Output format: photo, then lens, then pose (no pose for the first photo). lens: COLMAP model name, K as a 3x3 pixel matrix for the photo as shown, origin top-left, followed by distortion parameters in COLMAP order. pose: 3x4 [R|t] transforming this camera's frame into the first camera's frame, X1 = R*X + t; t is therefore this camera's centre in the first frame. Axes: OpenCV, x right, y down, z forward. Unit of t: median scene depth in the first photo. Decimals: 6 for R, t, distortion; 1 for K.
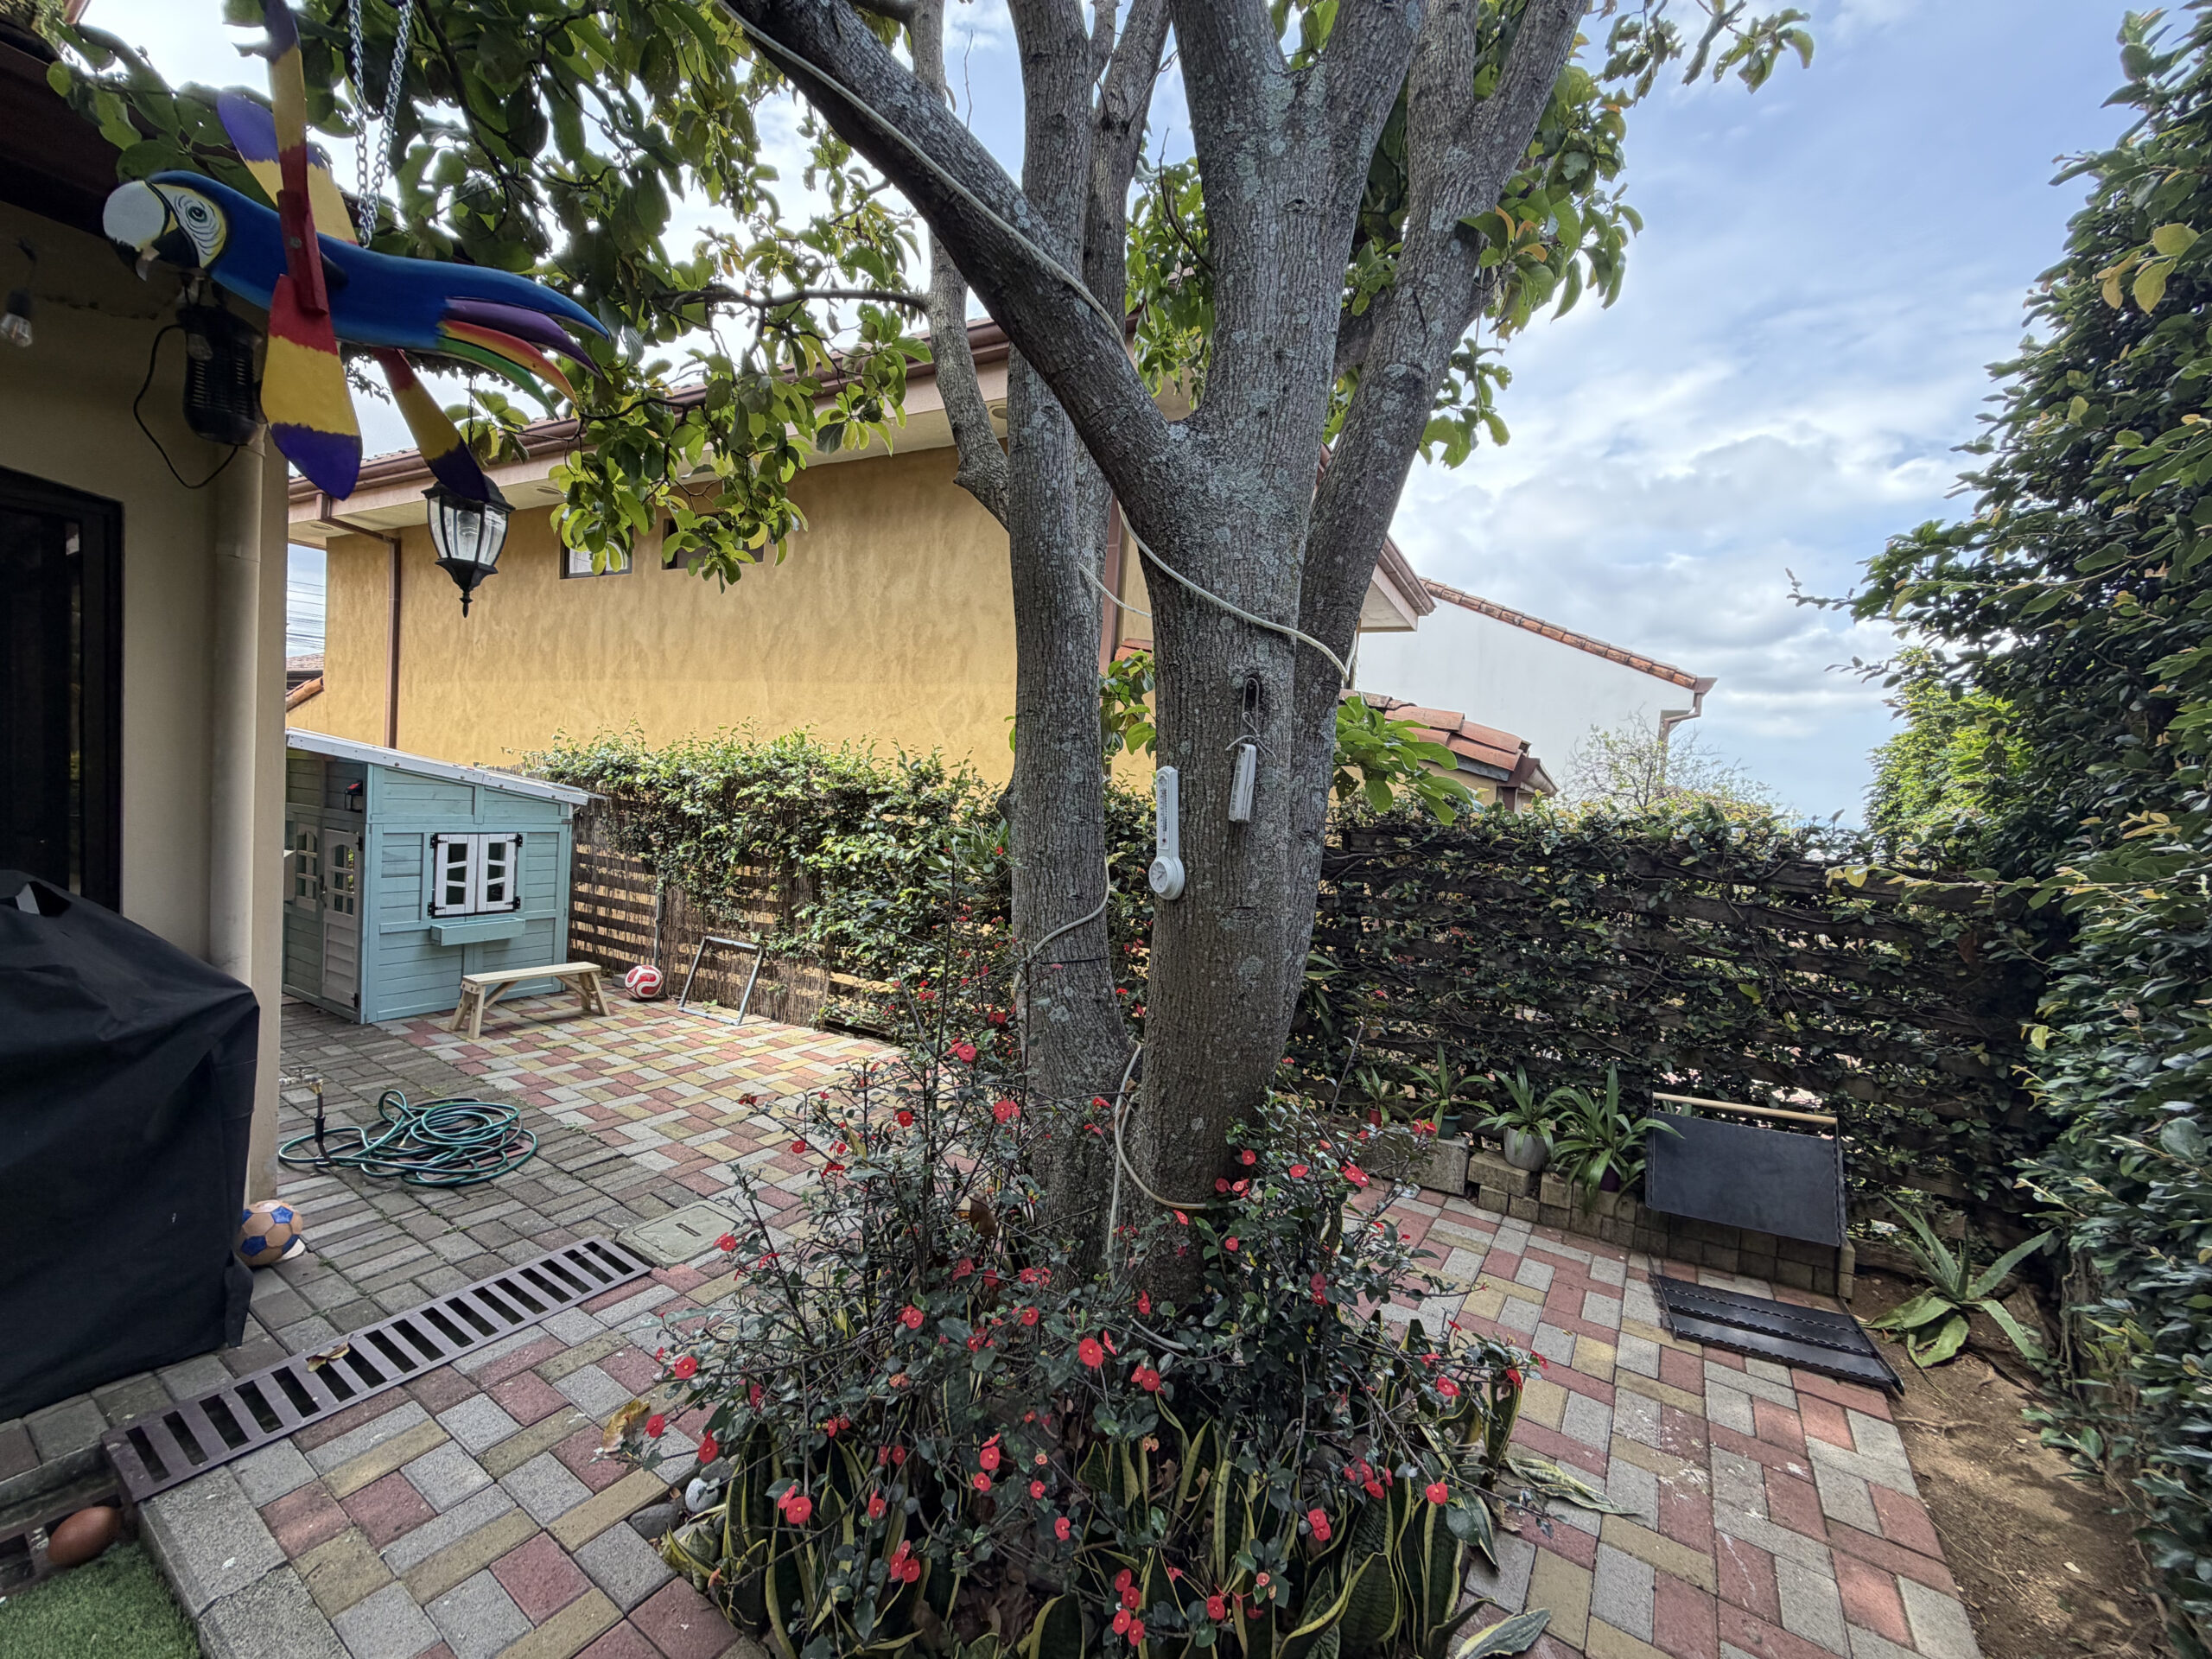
lens RADIAL K [[884.9, 0, 1107.5], [0, 884.9, 826.7], [0, 0, 1]] dist [0.001673, 0.000066]
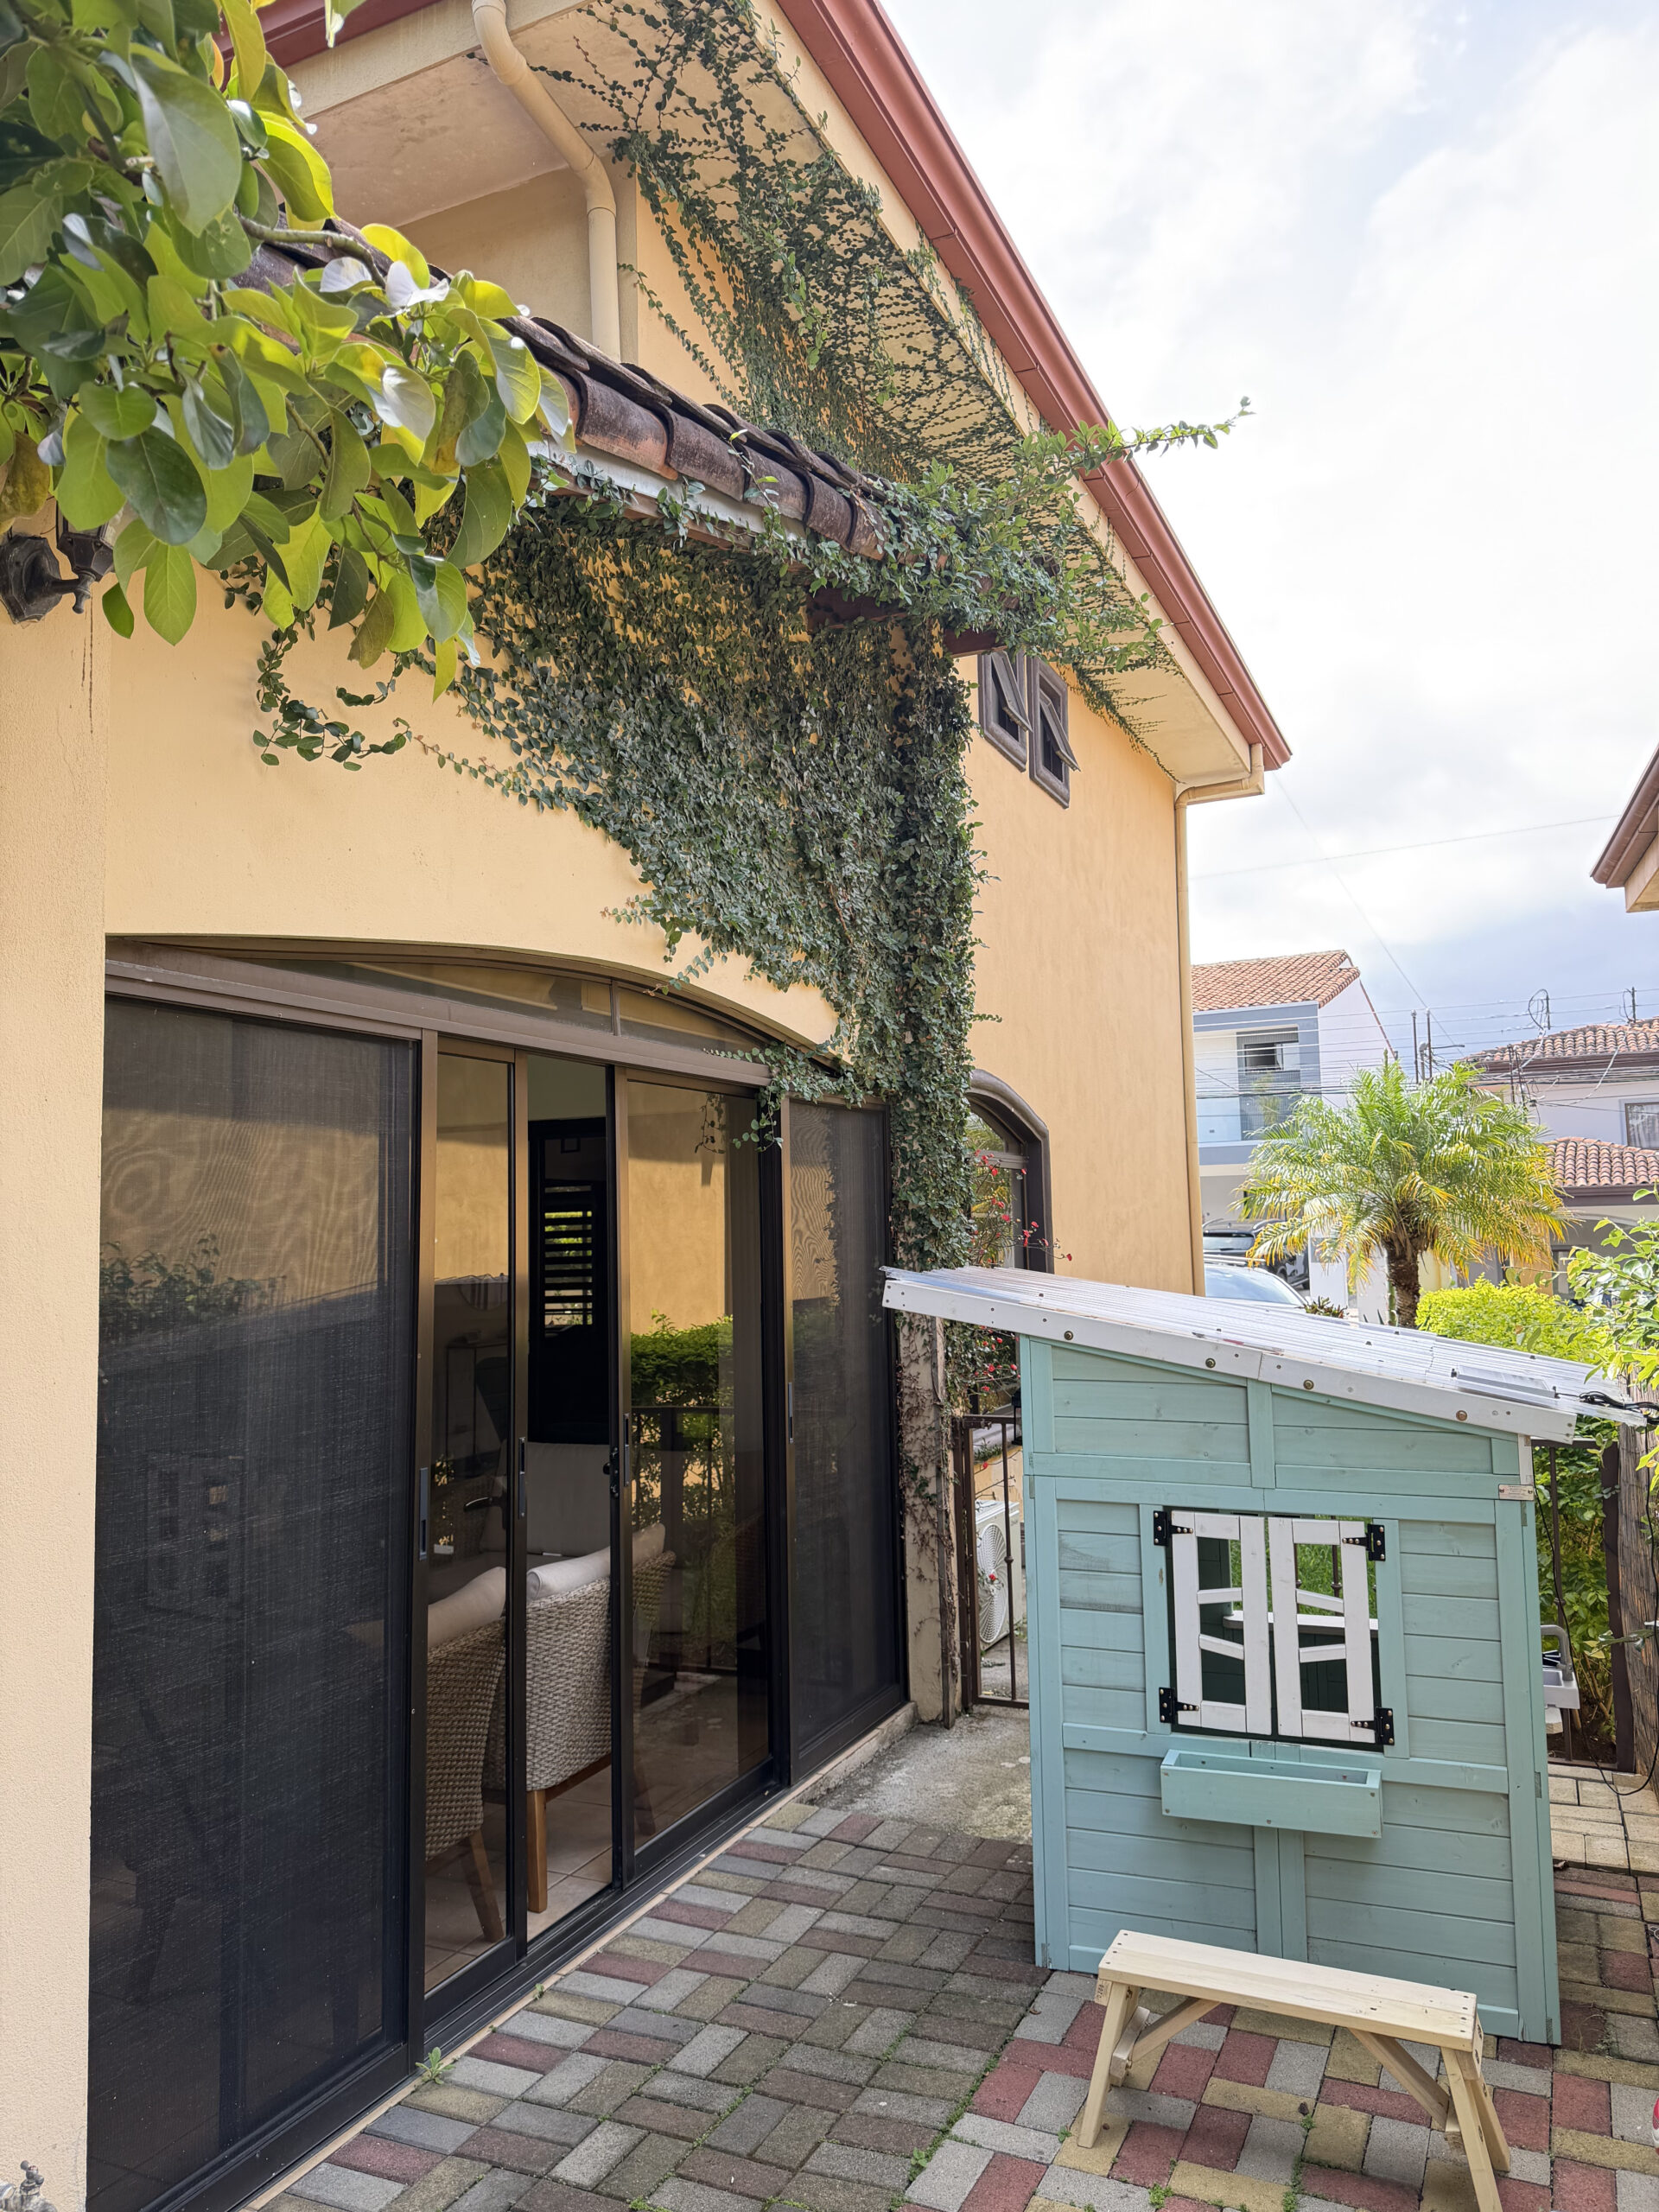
lens RADIAL K [[1553.1, 0, 832.3], [0, 1553.1, 1111.2], [0, 0, 1]] dist [0.069764, -0.099159]
pose [[0.147835, -0.153247, -0.977067, -0.064284], [-0.023915, 0.987080, -0.158436, -0.051863], [0.988723, 0.046789, 0.142260, 0.721762]]
